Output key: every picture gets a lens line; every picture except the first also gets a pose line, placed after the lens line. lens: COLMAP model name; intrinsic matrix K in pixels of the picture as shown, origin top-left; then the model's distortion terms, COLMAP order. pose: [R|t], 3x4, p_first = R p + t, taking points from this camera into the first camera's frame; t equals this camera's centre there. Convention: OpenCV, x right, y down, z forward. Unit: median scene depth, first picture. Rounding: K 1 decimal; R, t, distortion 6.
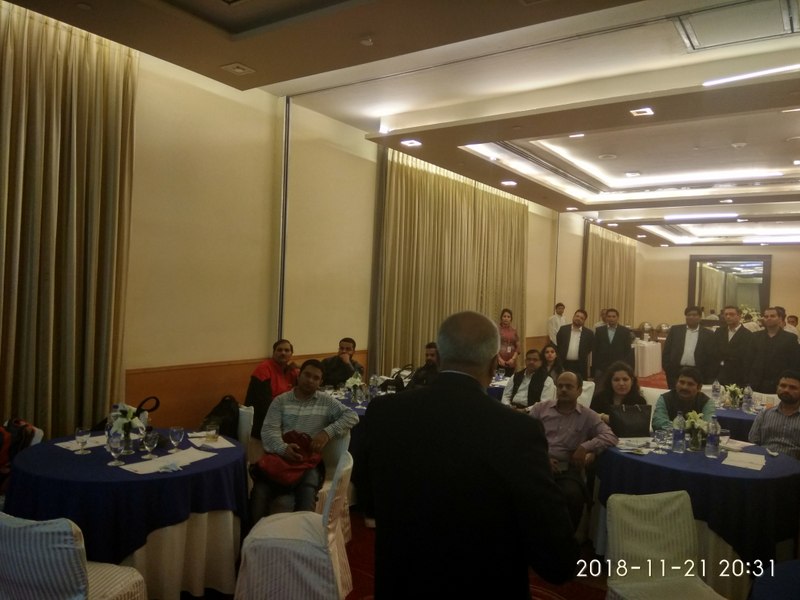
lens RADIAL K [[623.4, 0, 400.0], [0, 623.4, 300.0], [0, 0, 1]] dist [0.111221, -0.172499]
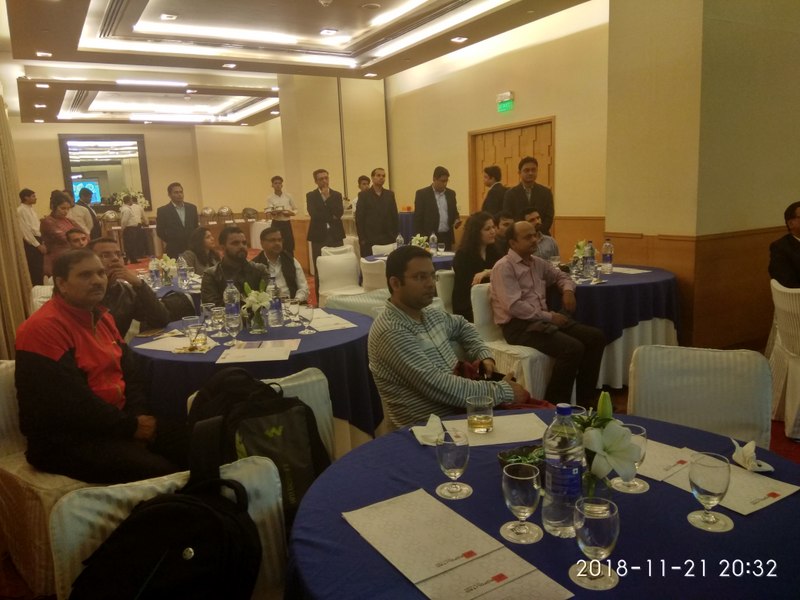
lens RADIAL K [[623.4, 0, 400.0], [0, 623.4, 300.0], [0, 0, 1]] dist [0.111221, -0.172499]
pose [[0.421633, -0.212860, 0.881428, -0.502119], [0.067684, 0.976733, 0.203499, 0.020766], [-0.904237, -0.026143, 0.426230, 0.606710]]
